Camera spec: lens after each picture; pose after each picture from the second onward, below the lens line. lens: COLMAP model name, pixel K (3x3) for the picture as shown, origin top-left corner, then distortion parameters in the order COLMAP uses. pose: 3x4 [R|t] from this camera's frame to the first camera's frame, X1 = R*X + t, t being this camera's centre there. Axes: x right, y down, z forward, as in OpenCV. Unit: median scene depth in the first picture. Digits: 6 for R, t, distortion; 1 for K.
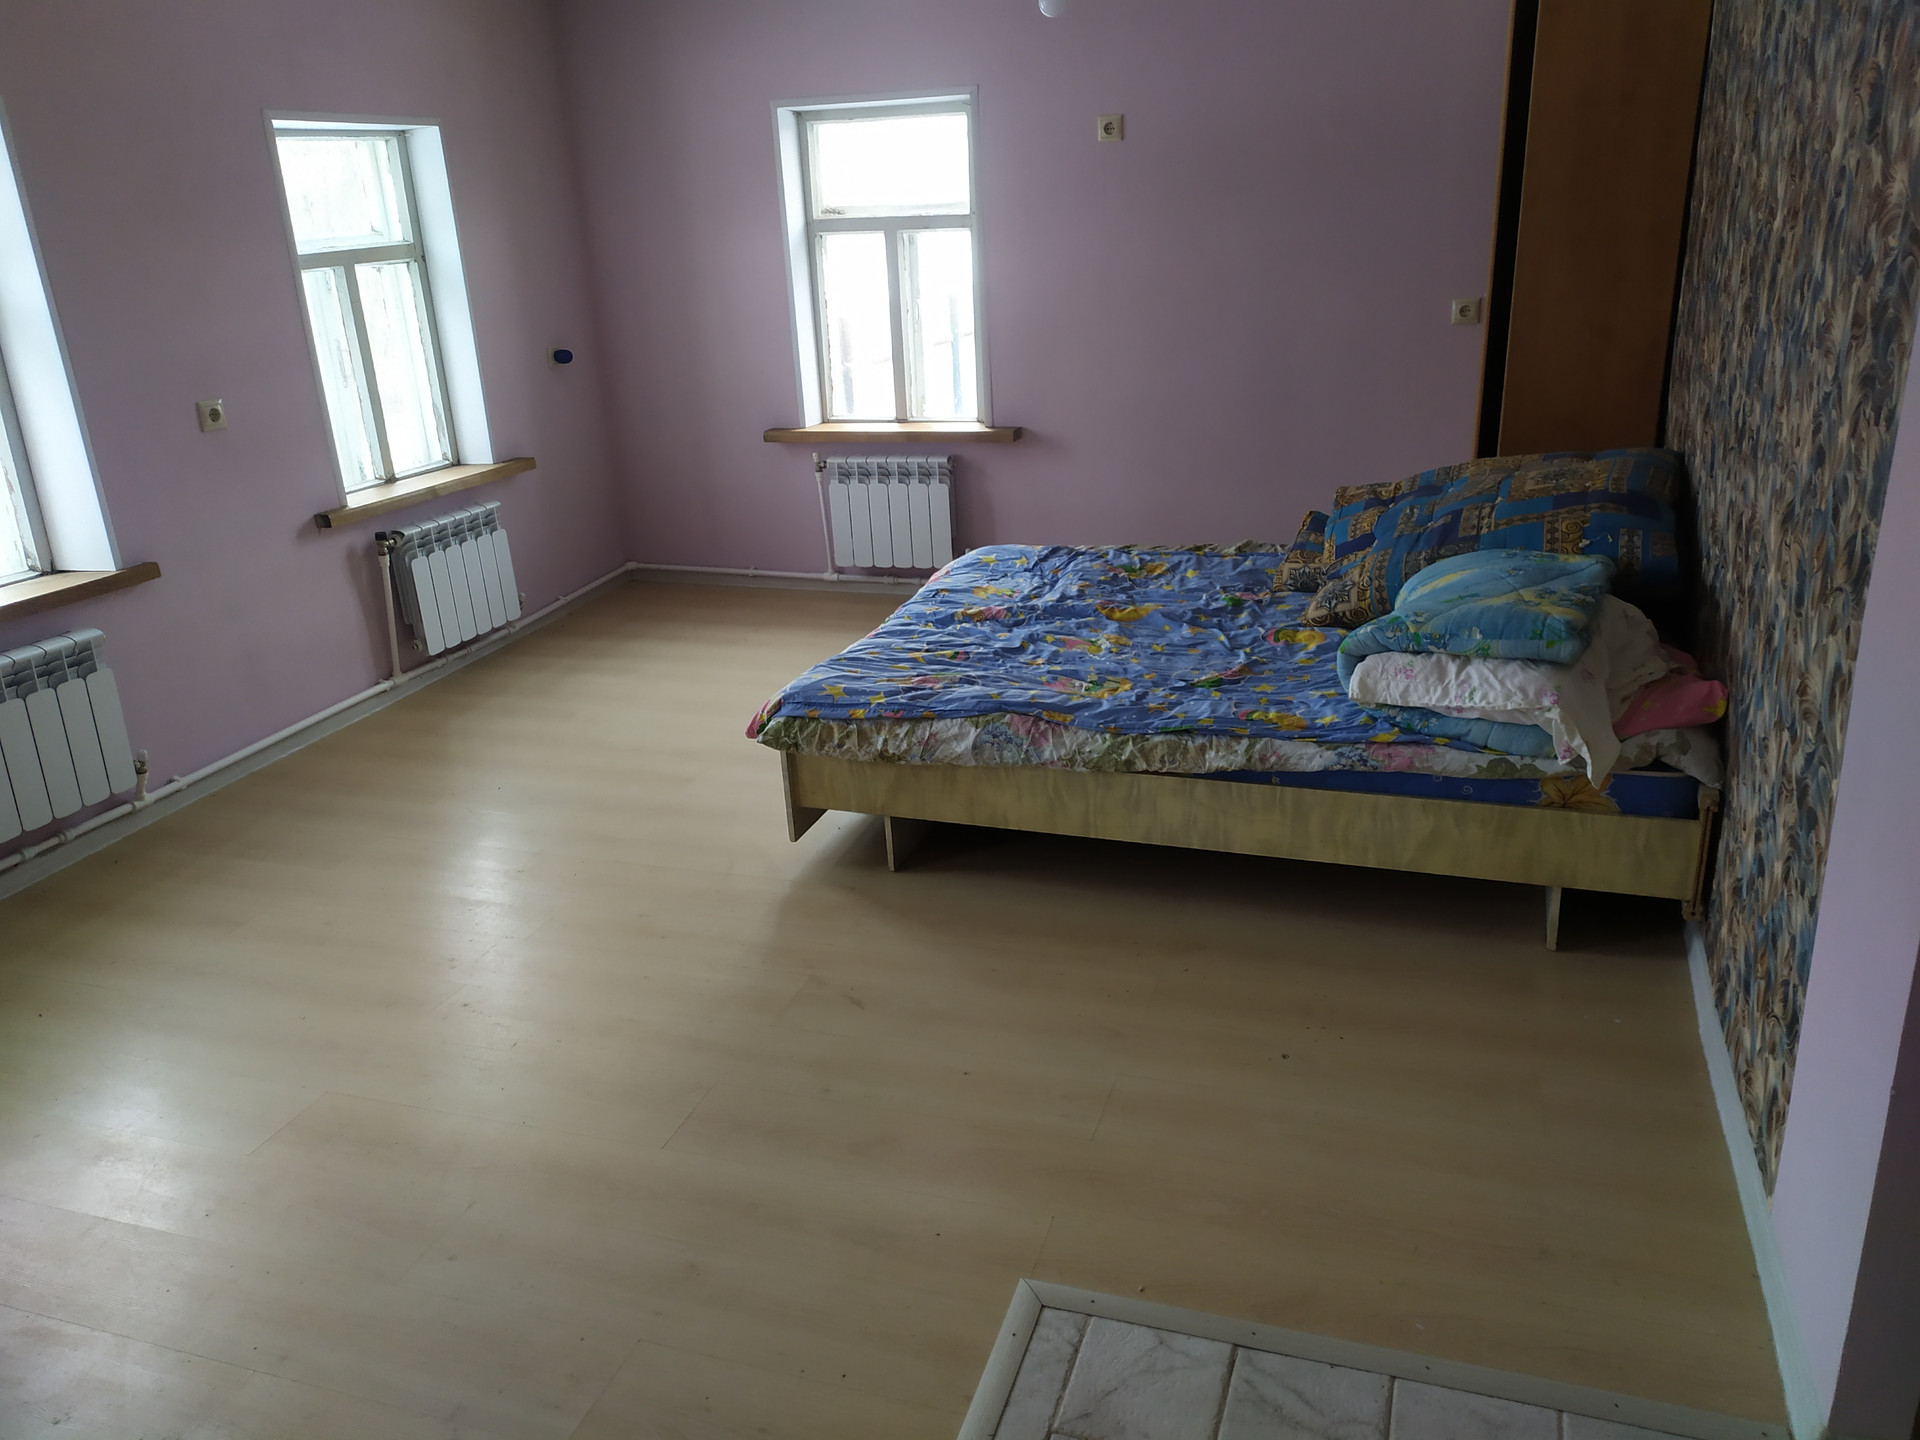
lens RADIAL K [[1430.3, 0, 969.7], [0, 1430.3, 716.7], [0, 0, 1]] dist [0.057769, -0.050407]
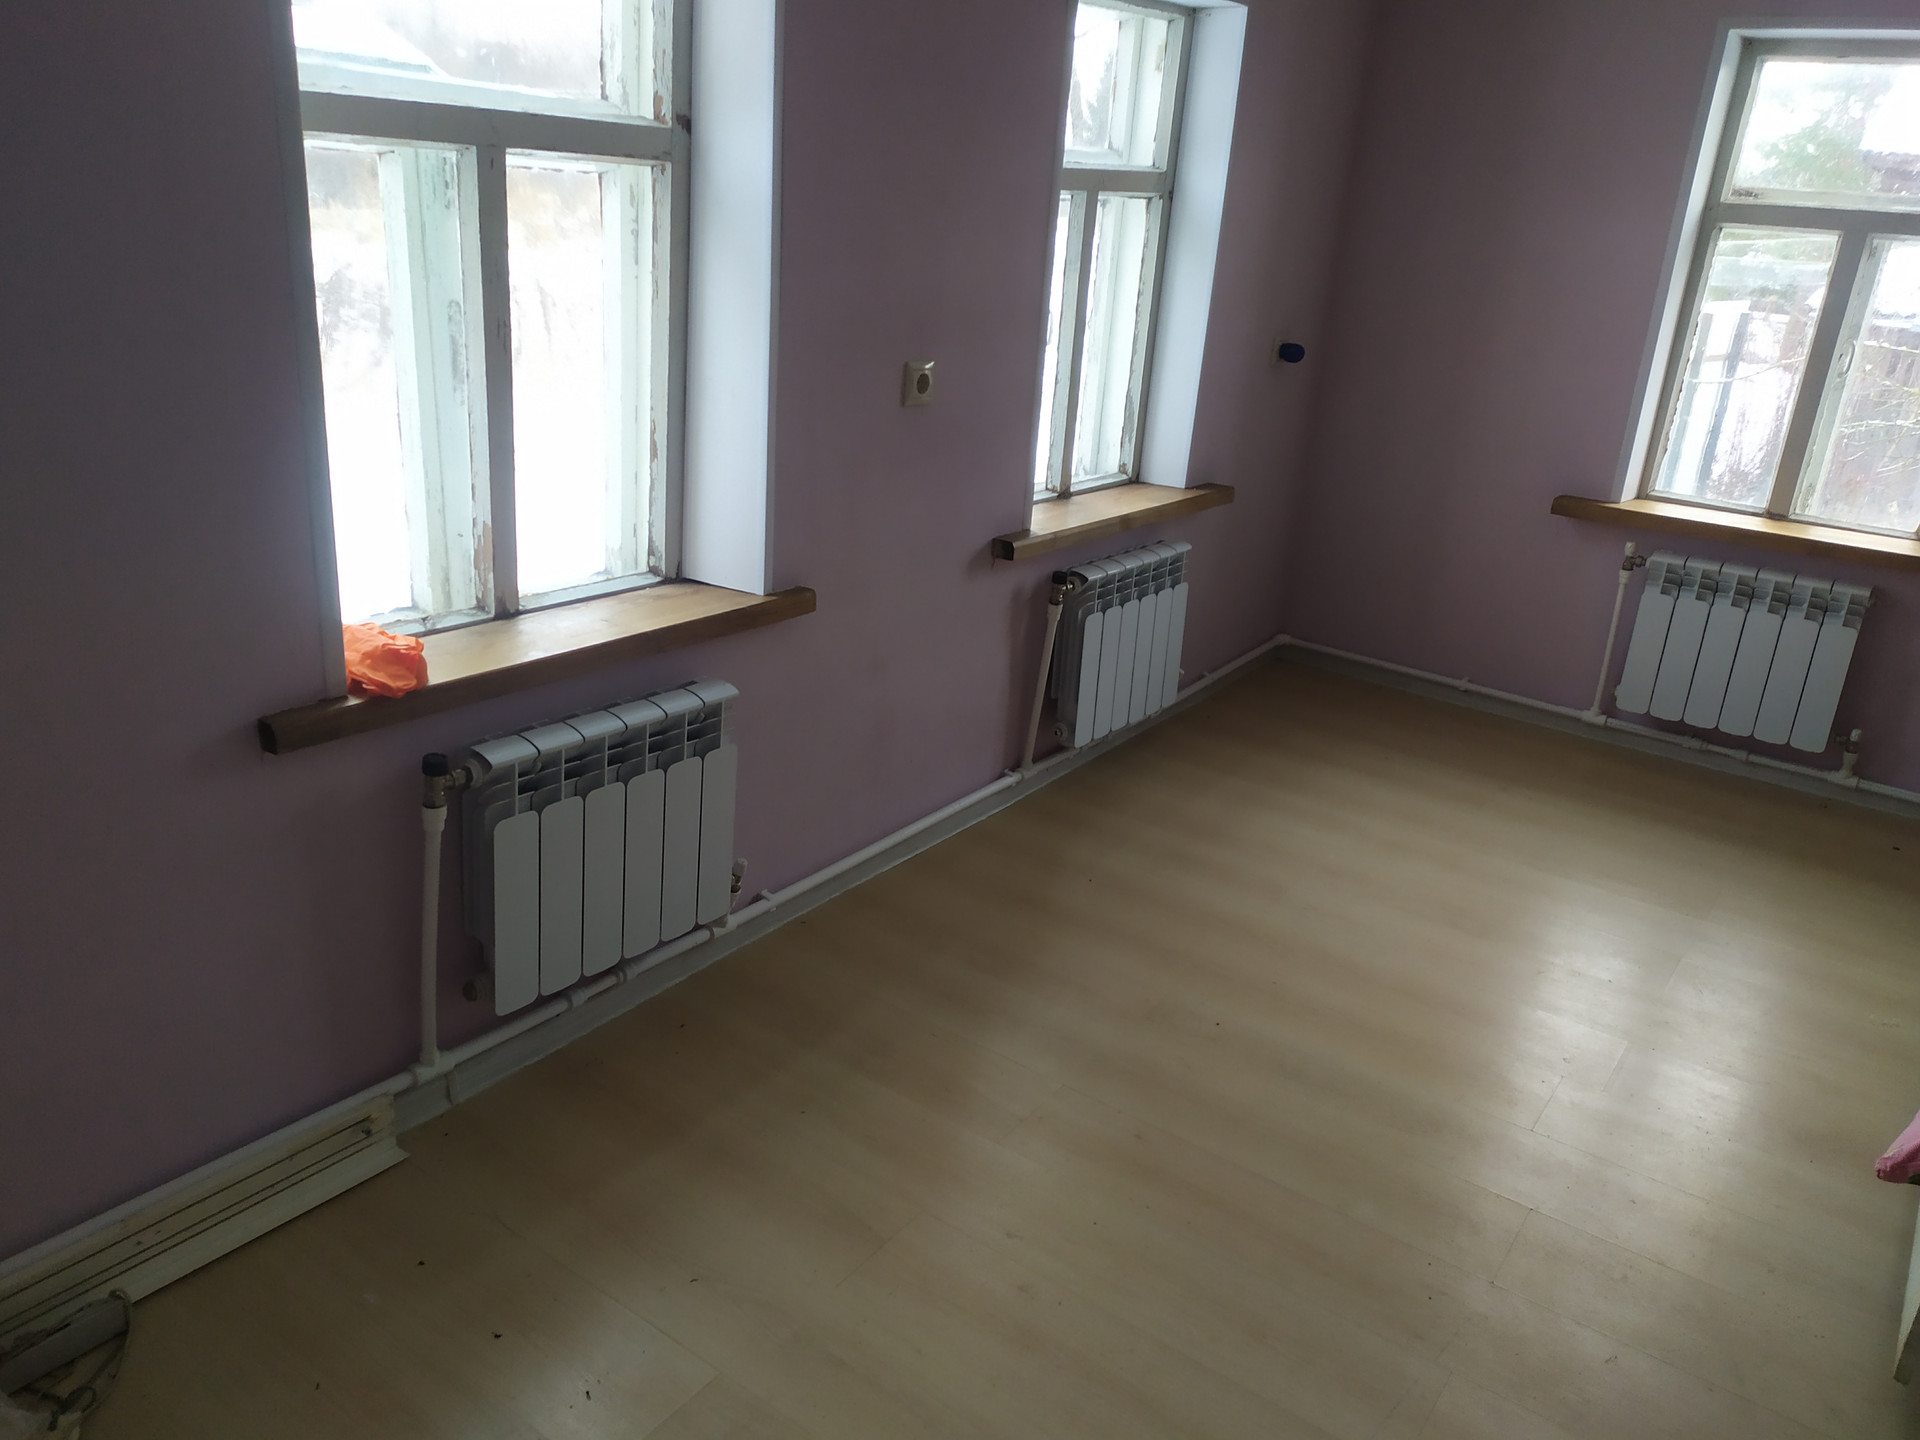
lens RADIAL K [[1430.3, 0, 969.7], [0, 1430.3, 716.7], [0, 0, 1]] dist [0.057769, -0.050407]
pose [[0.953369, 0.203274, -0.223085, -0.347062], [-0.202403, 0.978930, 0.027013, -0.085174], [0.223876, 0.019400, 0.974425, 0.385349]]
